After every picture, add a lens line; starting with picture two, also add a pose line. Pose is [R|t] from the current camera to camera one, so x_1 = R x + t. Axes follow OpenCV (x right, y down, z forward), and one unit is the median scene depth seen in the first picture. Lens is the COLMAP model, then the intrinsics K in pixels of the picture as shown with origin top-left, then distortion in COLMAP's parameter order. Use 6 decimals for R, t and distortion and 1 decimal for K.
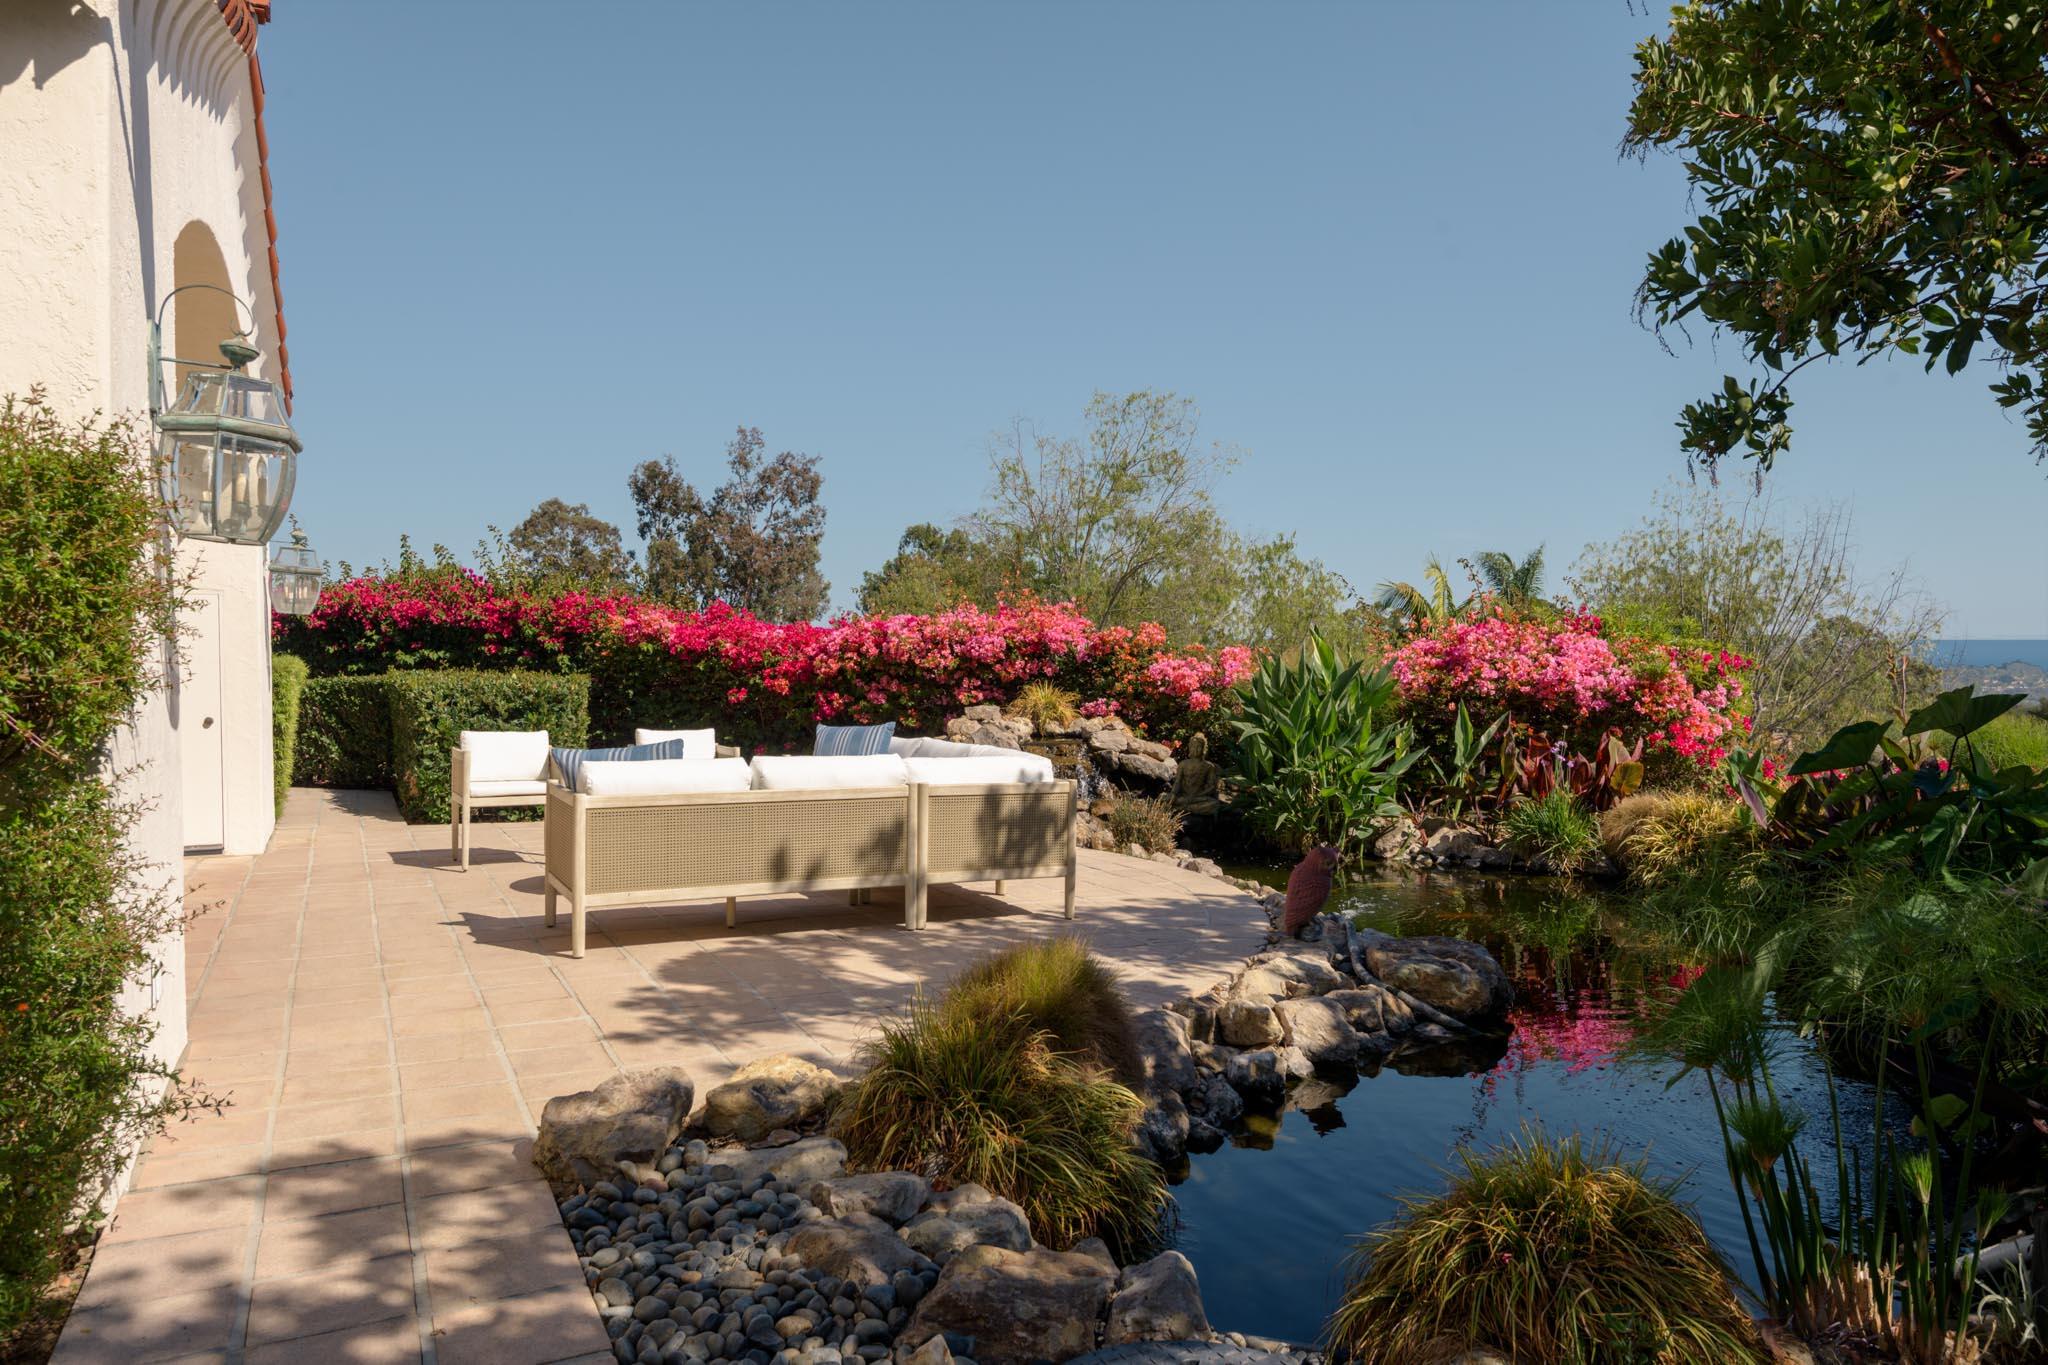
lens RADIAL K [[1470.8, 0, 1024.2], [0, 1470.8, 684.9], [0, 0, 1]] dist [-0.002214, -0.001105]
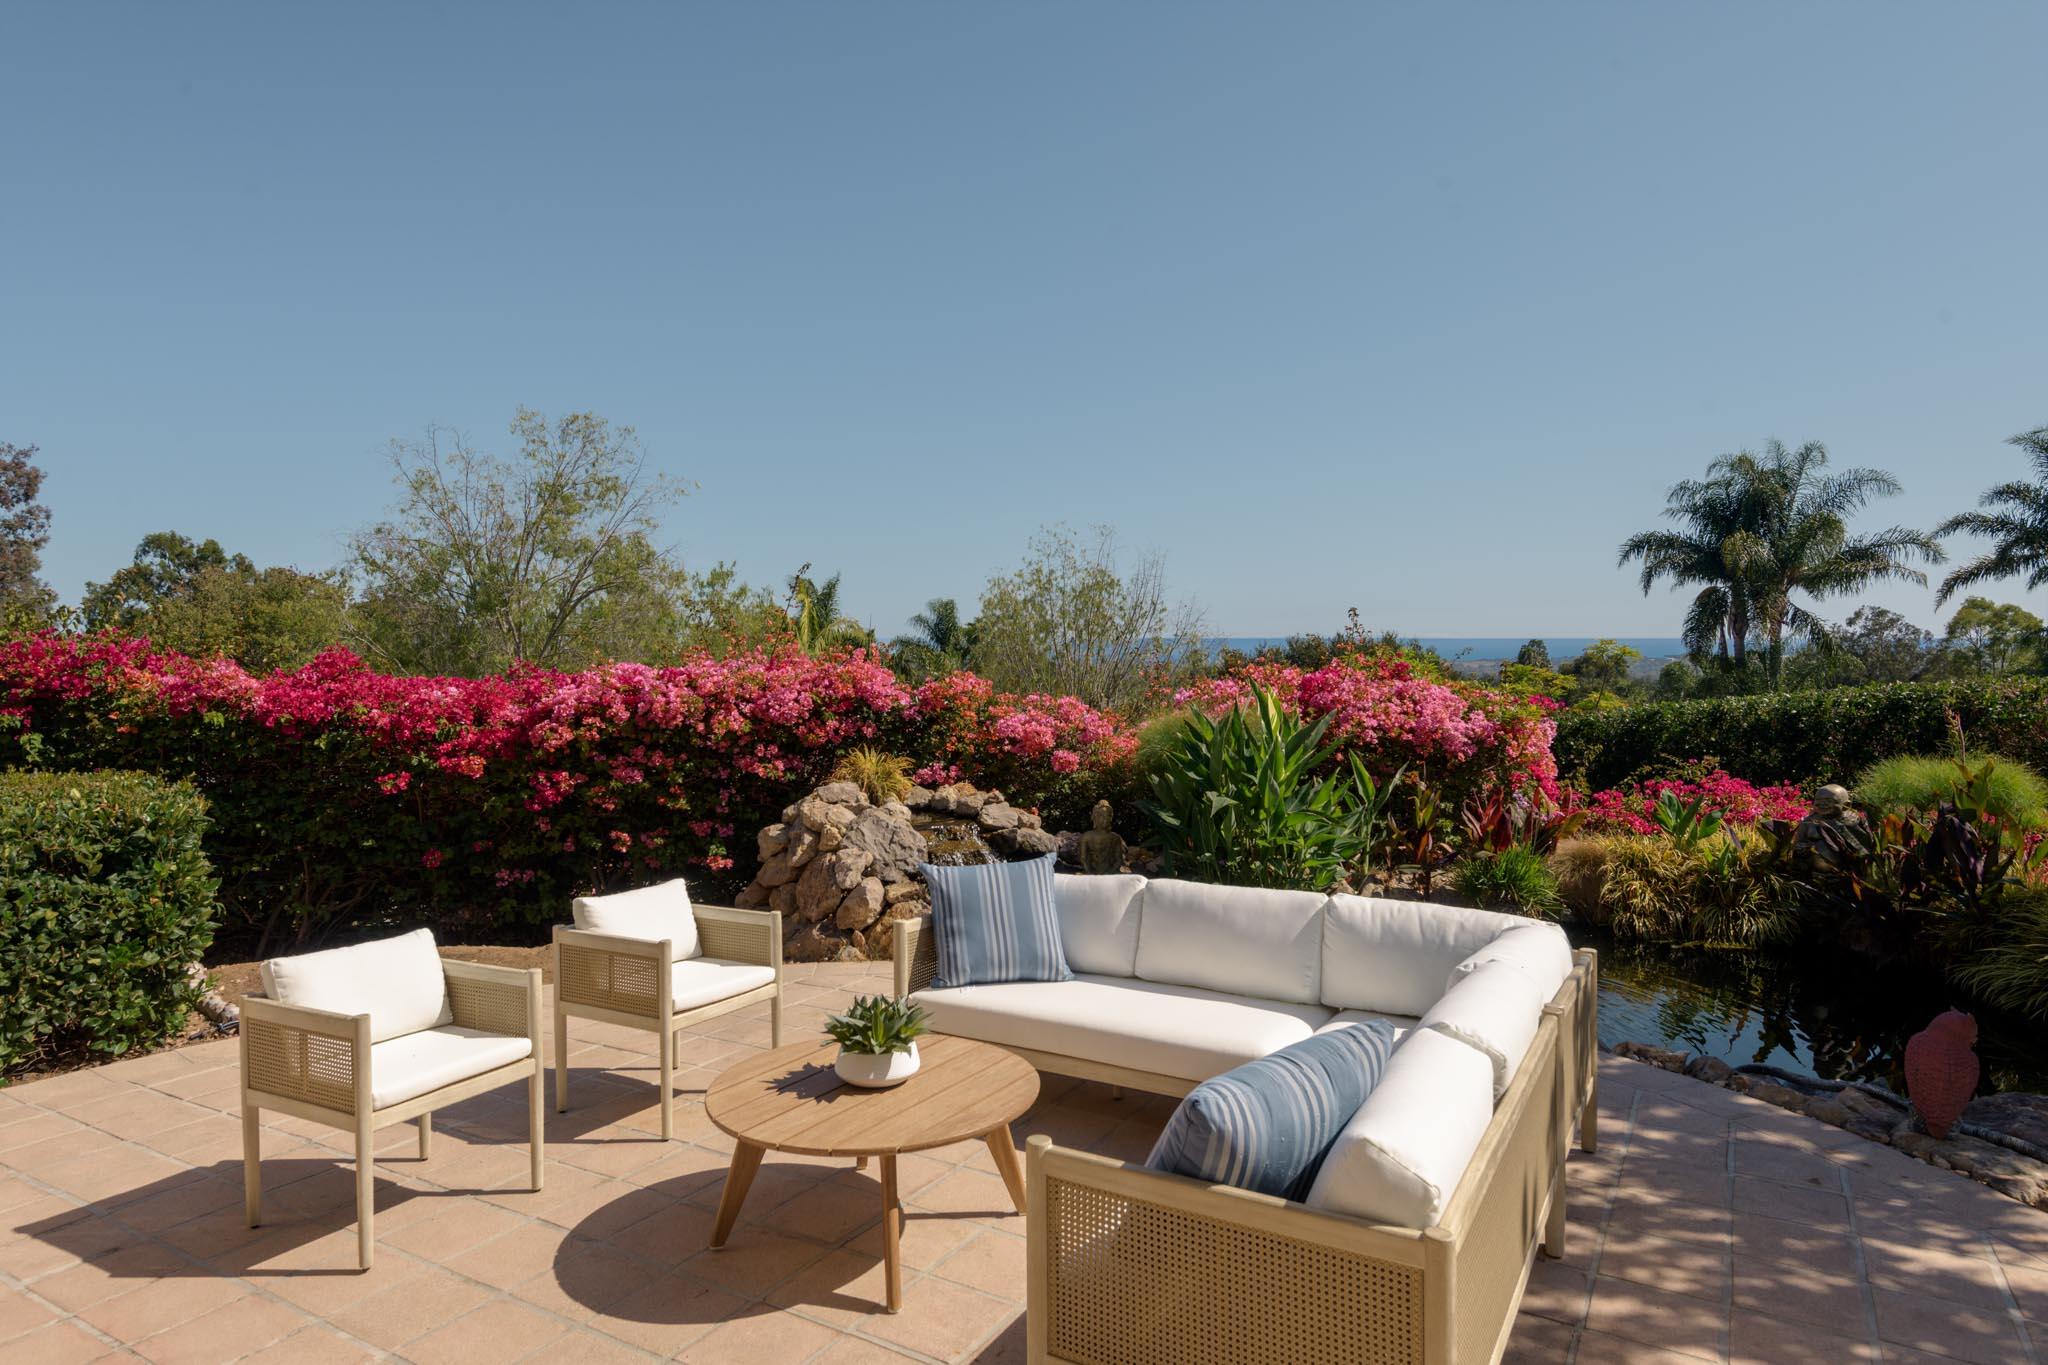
lens RADIAL K [[1196.6, 0, 1026.2], [0, 1196.6, 677.5], [0, 0, 1]] dist [0.032453, -0.001810]
pose [[0.831324, -0.023435, 0.555294, -0.263871], [0.025663, 0.999664, 0.003770, -0.037599], [-0.555195, 0.011116, 0.831646, 0.354734]]
